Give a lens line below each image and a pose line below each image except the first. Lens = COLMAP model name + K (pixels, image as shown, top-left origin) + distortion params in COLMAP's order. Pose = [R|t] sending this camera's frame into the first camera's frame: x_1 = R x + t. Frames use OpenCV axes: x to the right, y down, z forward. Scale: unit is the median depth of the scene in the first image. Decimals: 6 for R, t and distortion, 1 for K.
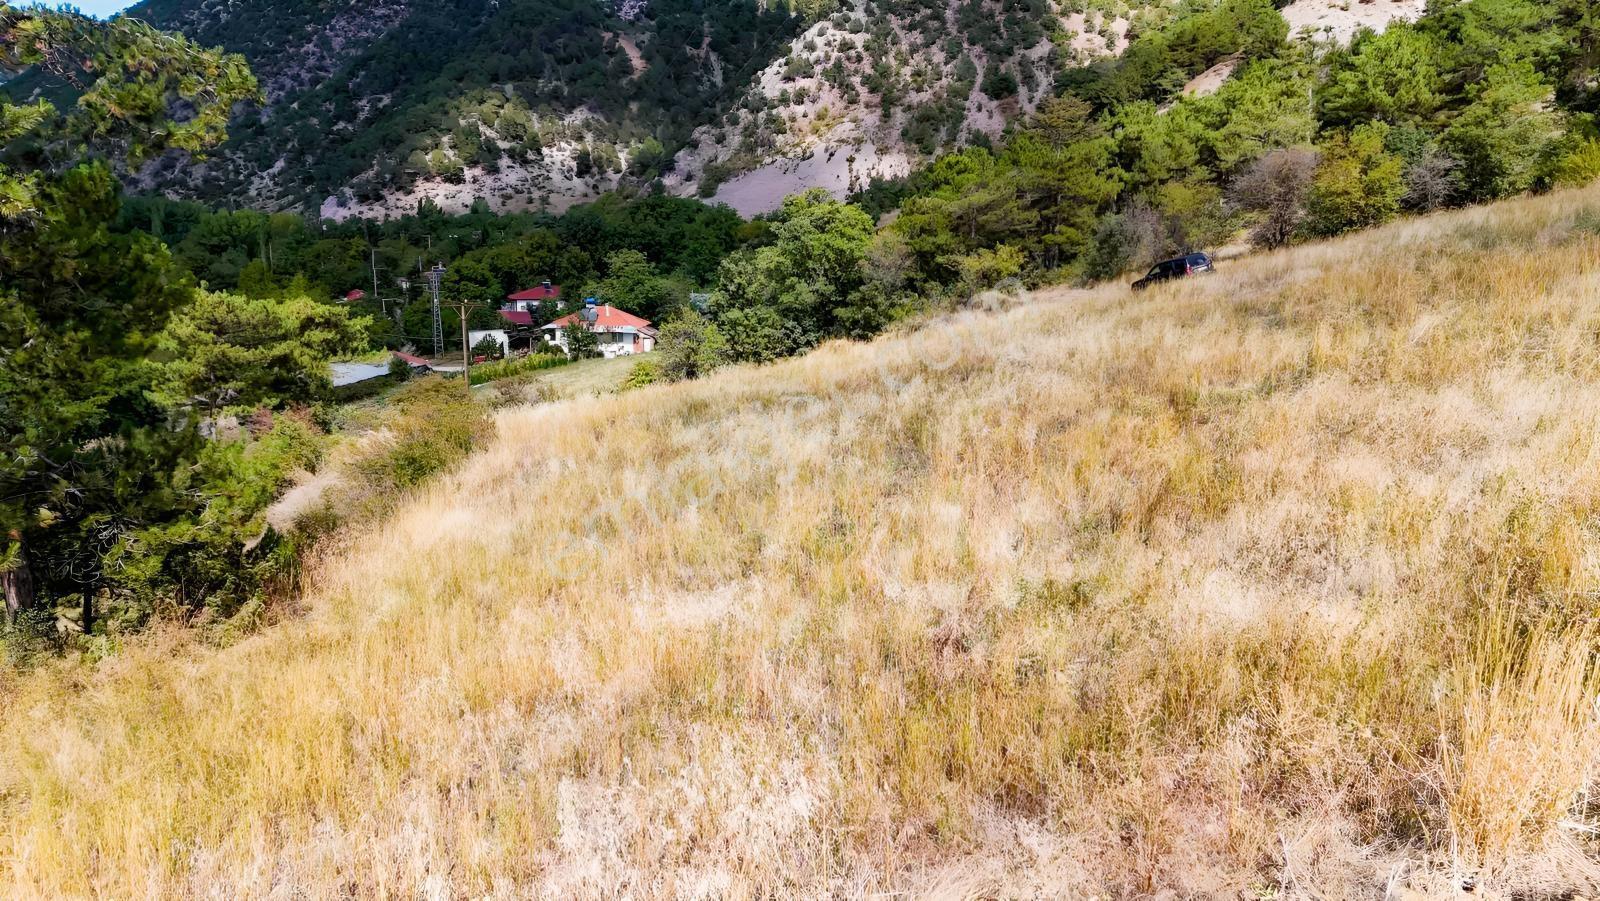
lens RADIAL K [[1171.6, 0, 800.0], [0, 1171.6, 450.5], [0, 0, 1]] dist [0.082309, -0.075255]
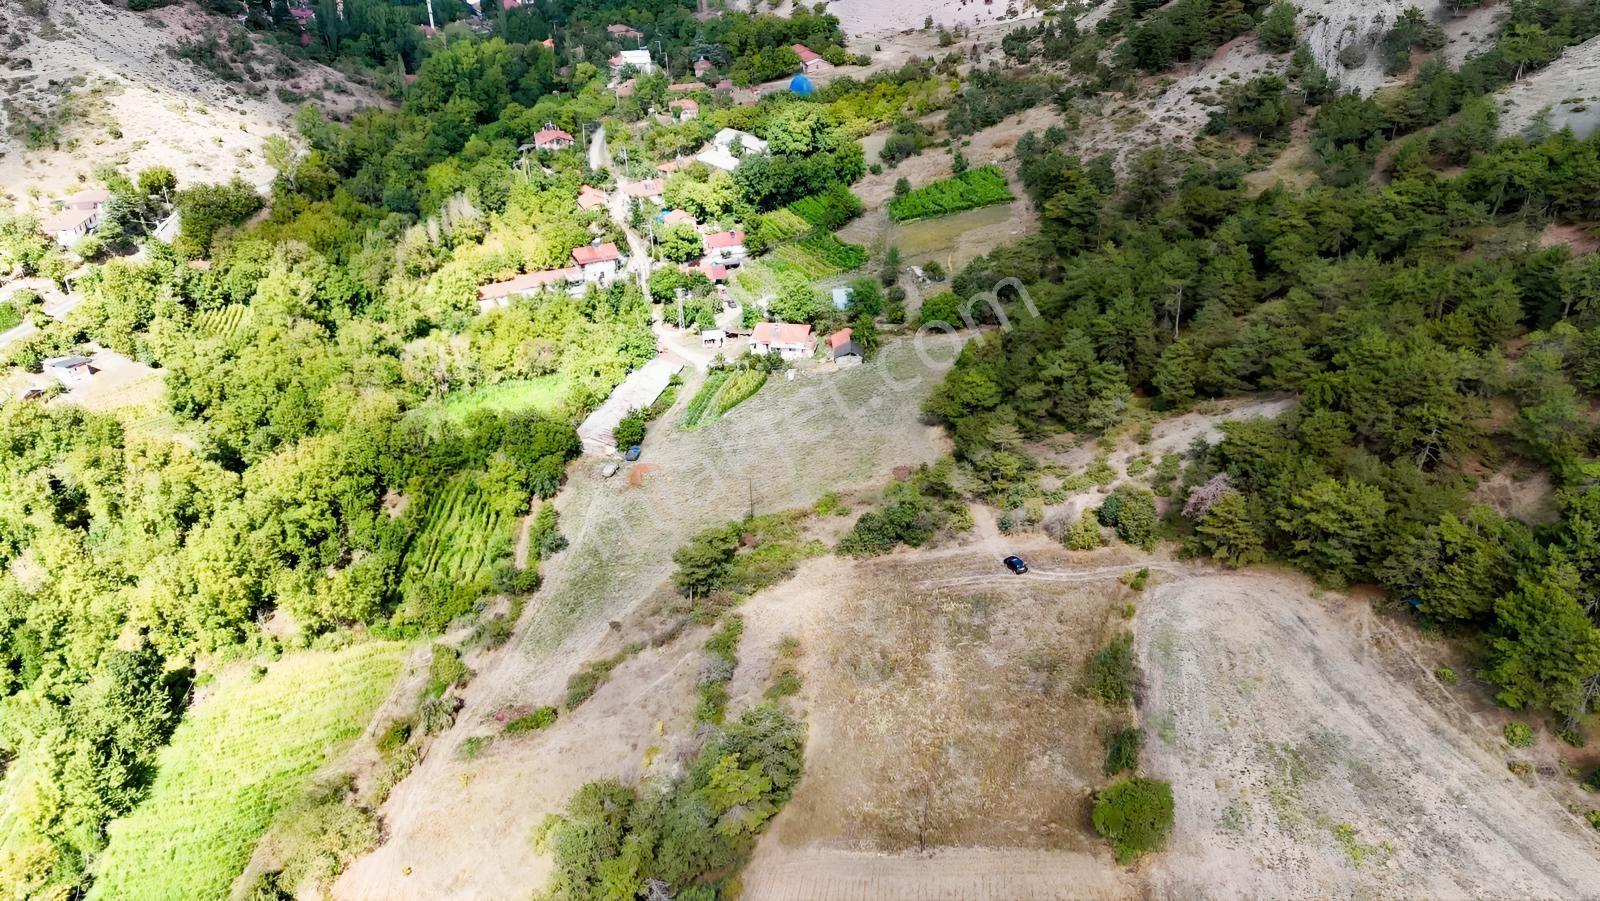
lens RADIAL K [[1171.6, 0, 800.0], [0, 1171.6, 450.5], [0, 0, 1]] dist [0.082309, -0.075255]
pose [[0.995237, 0.030792, -0.092496, 0.004648], [0.000620, 0.946786, 0.321863, -0.154847], [0.097485, -0.320387, 0.942257, -0.196341]]
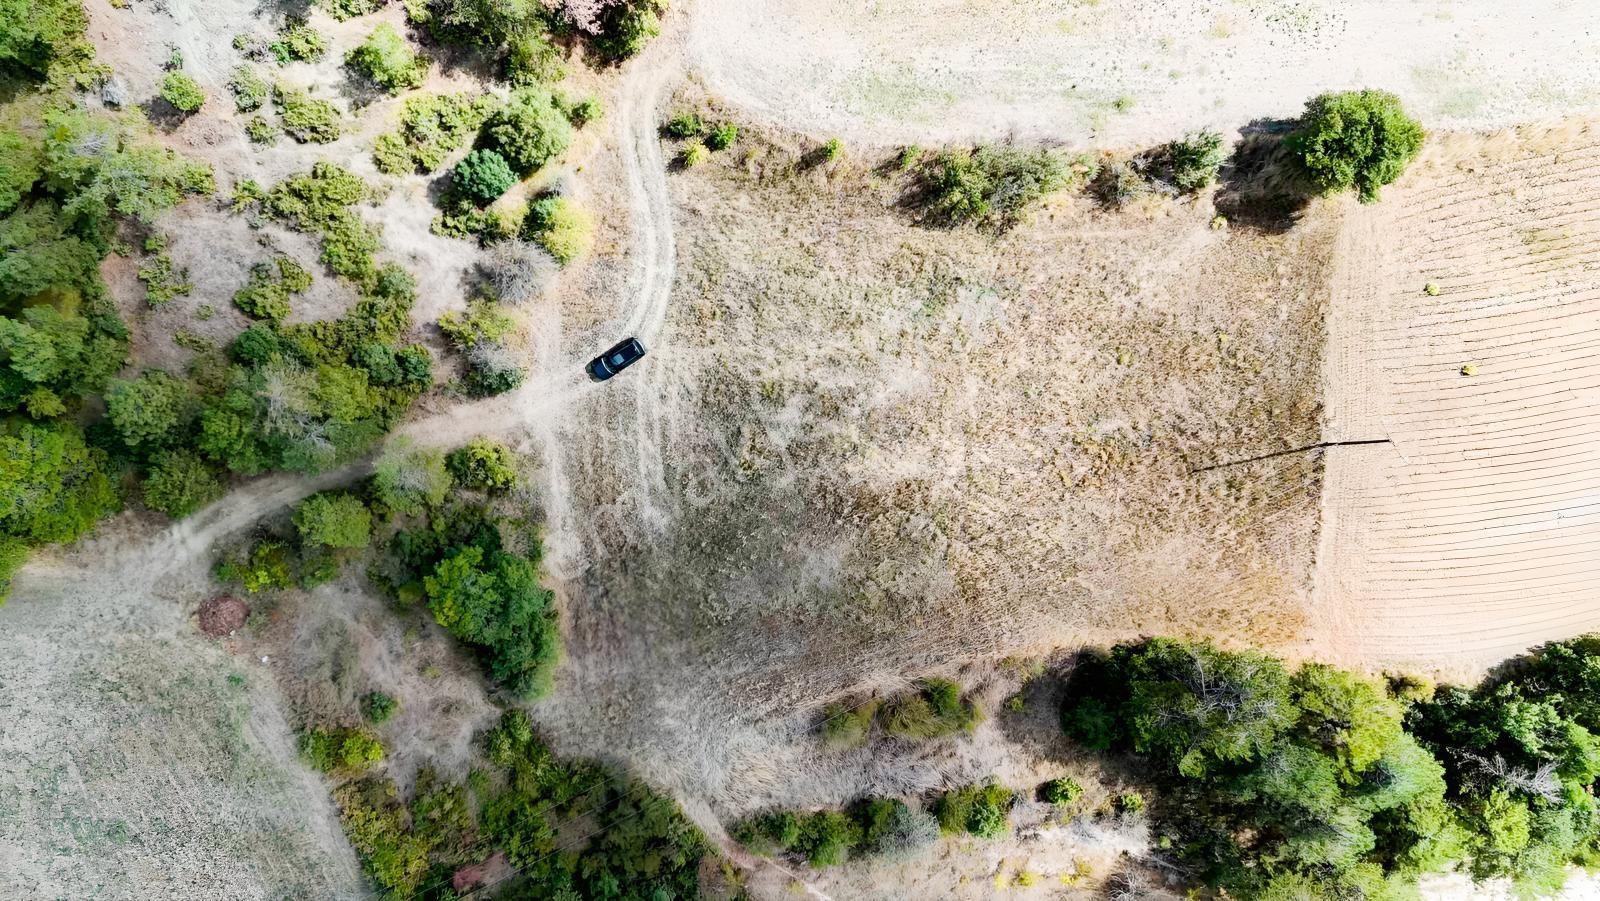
lens RADIAL K [[1171.6, 0, 800.0], [0, 1171.6, 450.5], [0, 0, 1]] dist [0.082309, -0.075255]
pose [[-0.115081, -0.993341, 0.005532, 0.017151], [0.199893, -0.017703, 0.979658, -0.189090], [-0.973036, 0.113846, 0.200599, 0.051603]]
